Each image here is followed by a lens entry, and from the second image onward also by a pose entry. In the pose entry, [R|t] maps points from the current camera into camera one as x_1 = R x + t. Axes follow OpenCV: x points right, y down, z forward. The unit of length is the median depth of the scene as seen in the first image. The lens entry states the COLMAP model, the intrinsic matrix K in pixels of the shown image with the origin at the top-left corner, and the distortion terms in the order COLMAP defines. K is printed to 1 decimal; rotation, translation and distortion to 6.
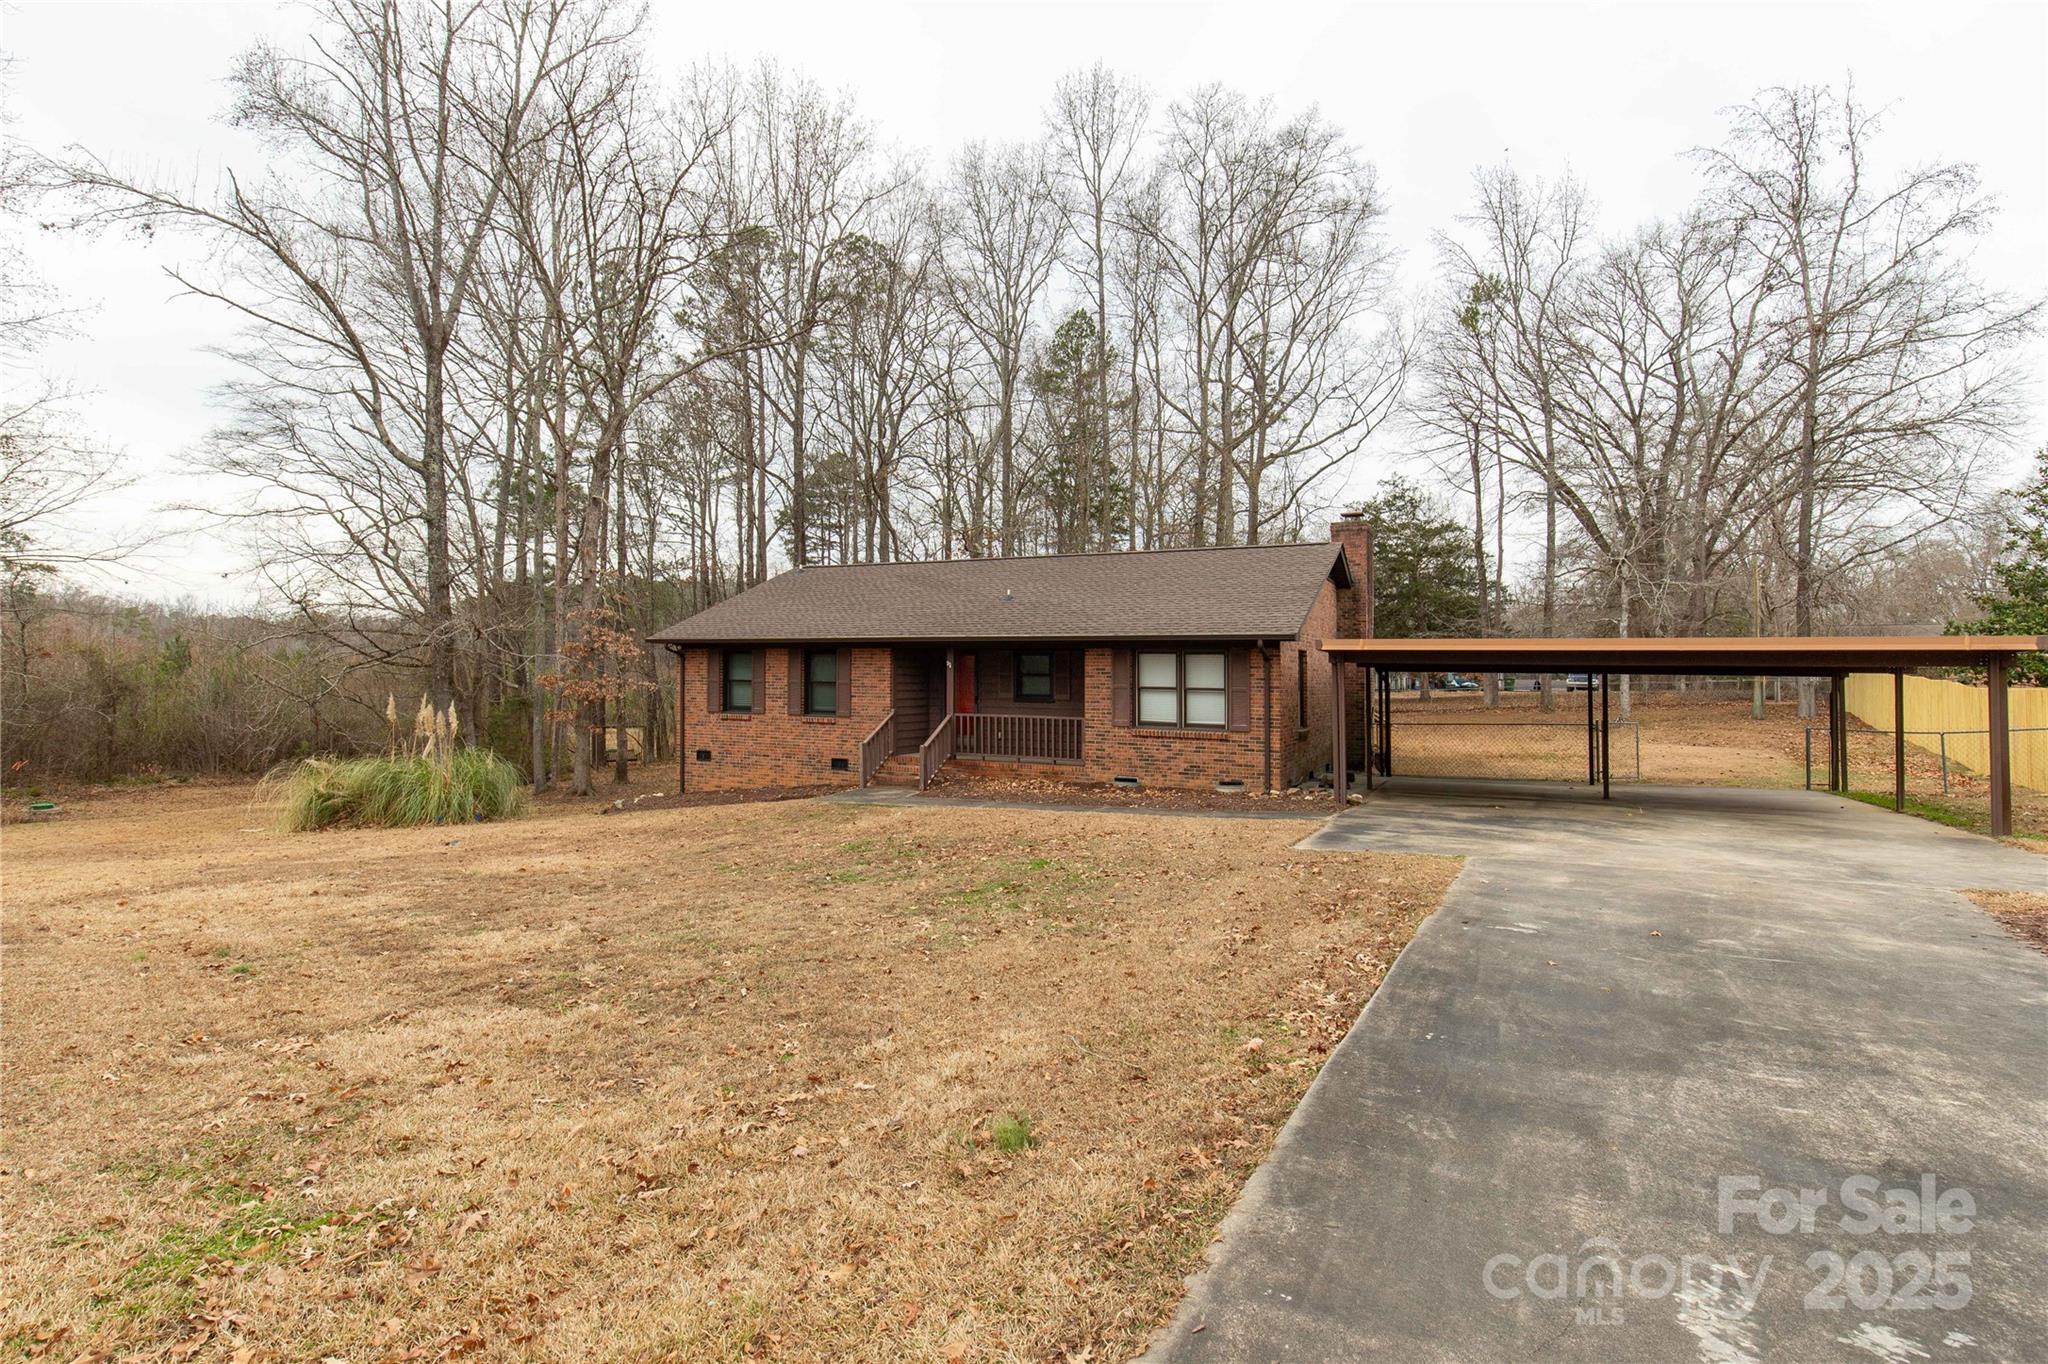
lens RADIAL K [[931.7, 0, 1019.6], [0, 931.7, 674.1], [0, 0, 1]] dist [0.007221, -0.000819]
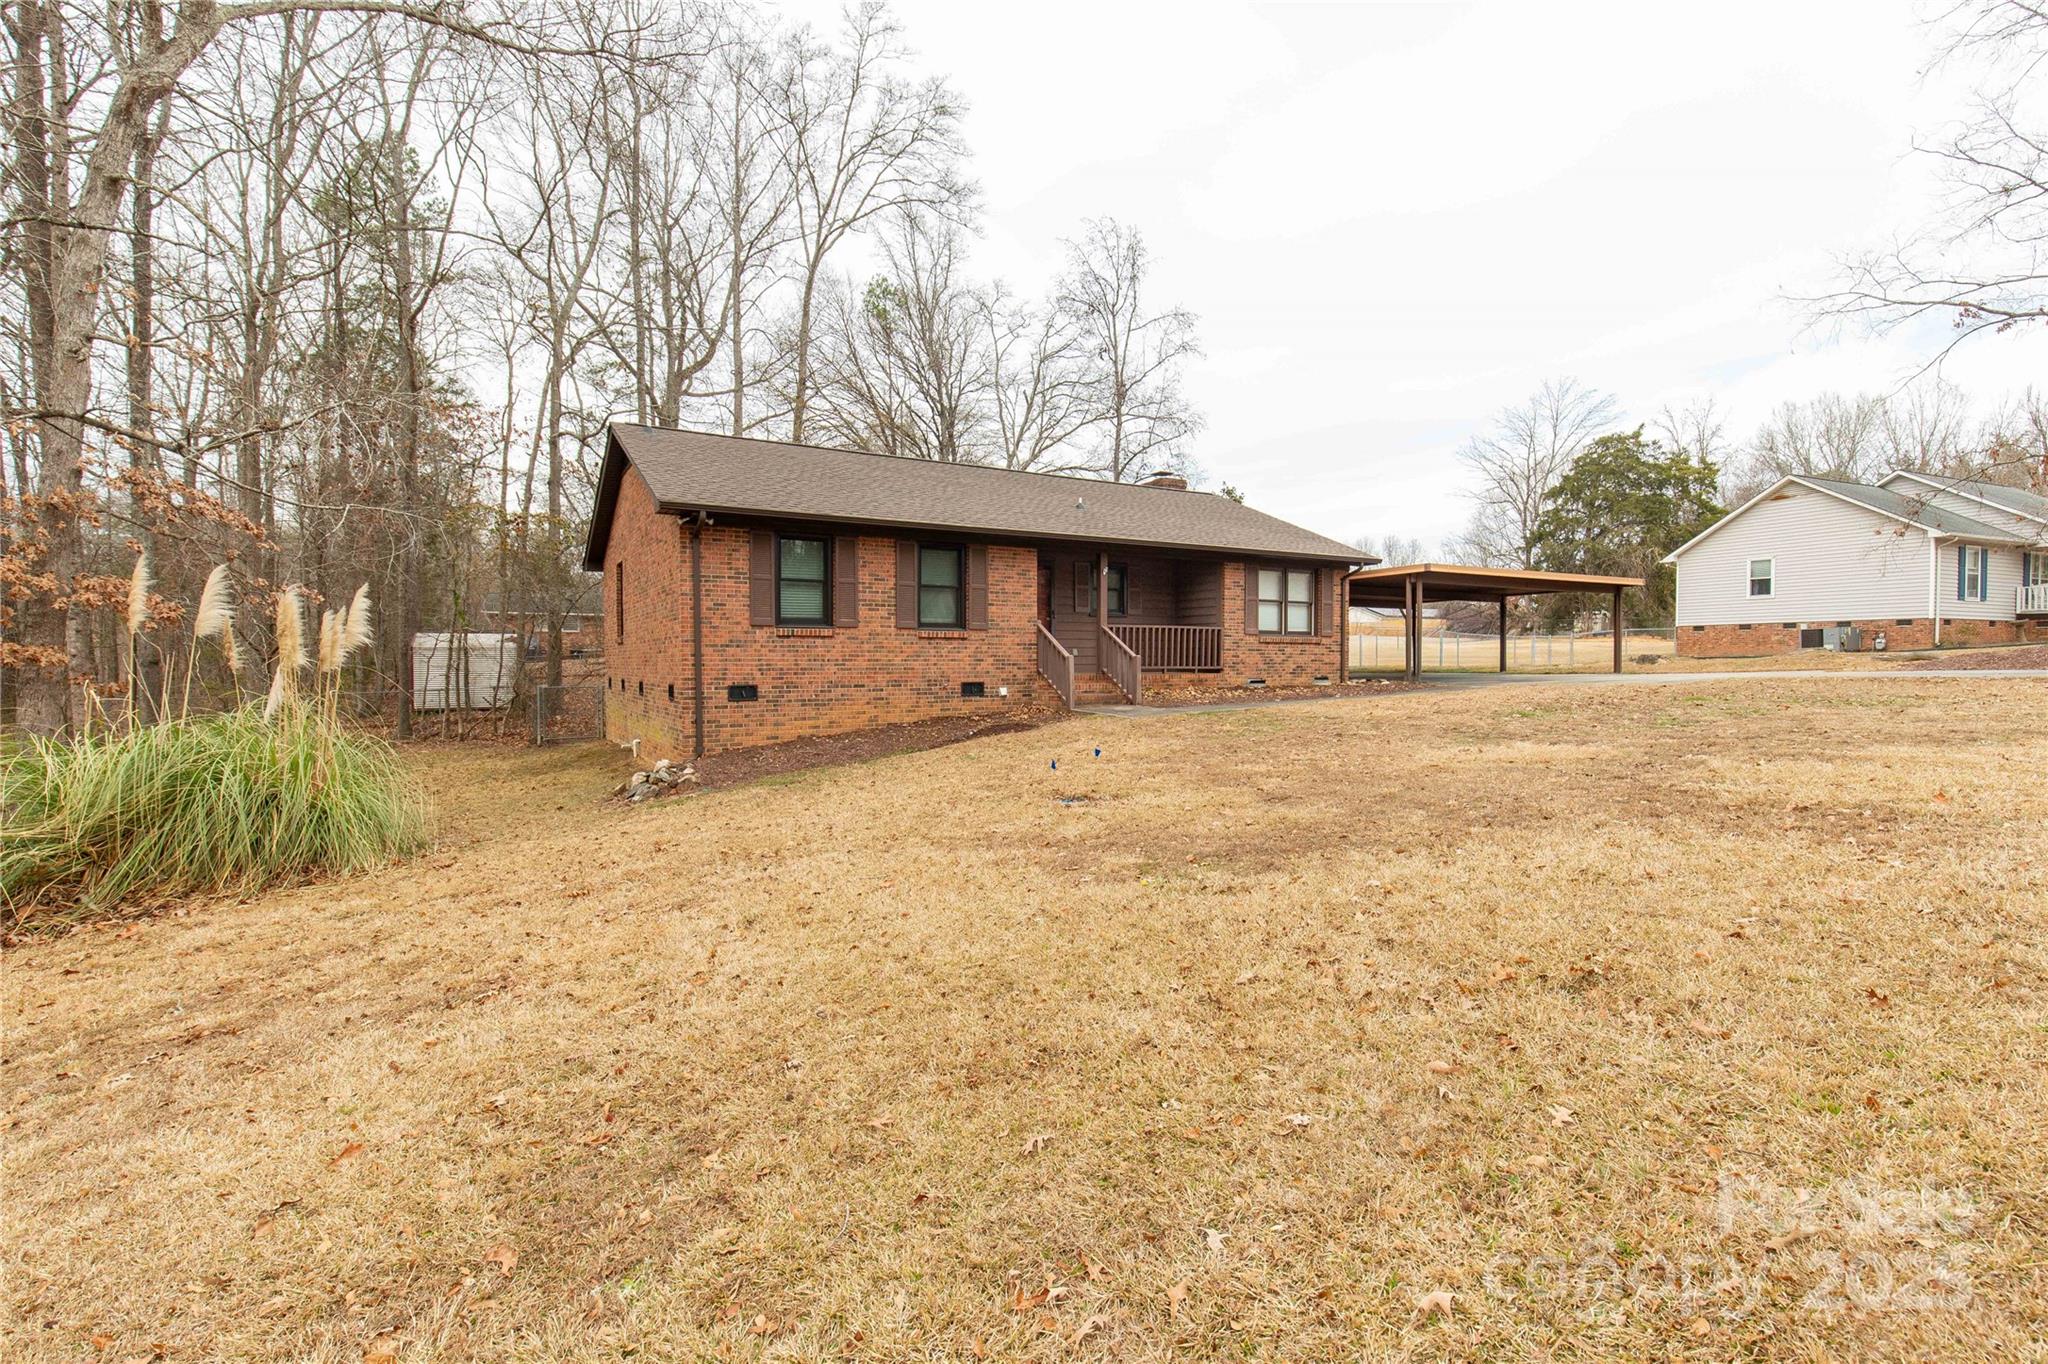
lens RADIAL K [[931.7, 0, 1033.6], [0, 931.7, 670.6], [0, 0, 1]] dist [0.007221, -0.000819]
pose [[0.566385, -0.021528, 0.823860, -0.844134], [0.005059, 0.999731, 0.022645, 0.064670], [-0.824125, -0.008658, 0.566341, 0.518945]]
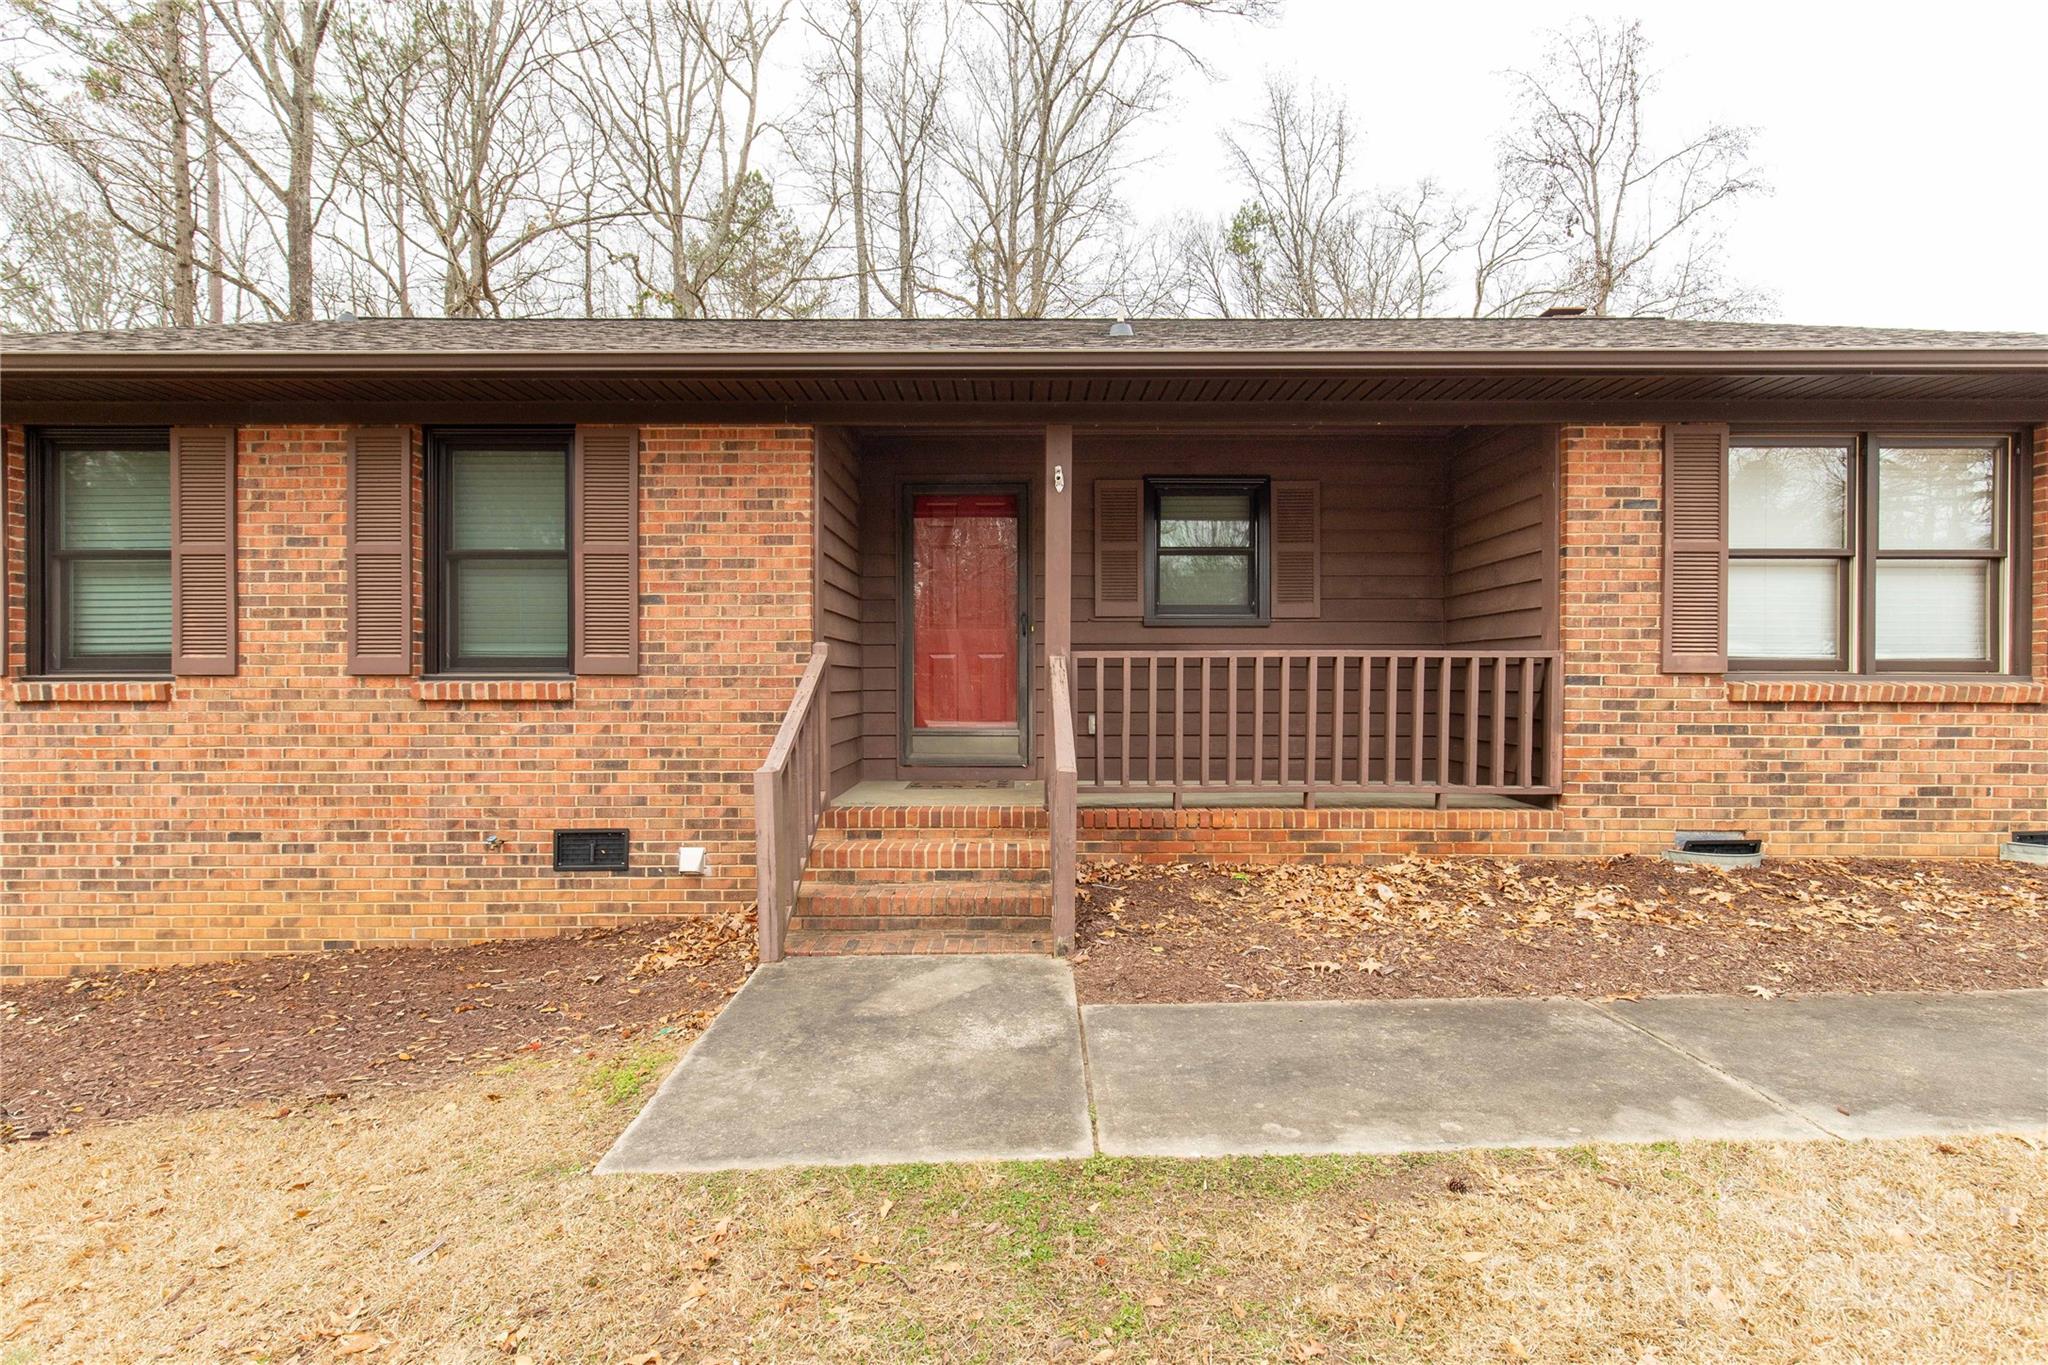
lens RADIAL K [[931.7, 0, 1024.7], [0, 931.7, 679.2], [0, 0, 1]] dist [0.007221, -0.000819]
pose [[0.905133, -0.011912, 0.424961, -0.199360], [0.010136, 0.999928, 0.006441, 0.047536], [-0.425007, -0.001522, 0.905189, 0.720508]]
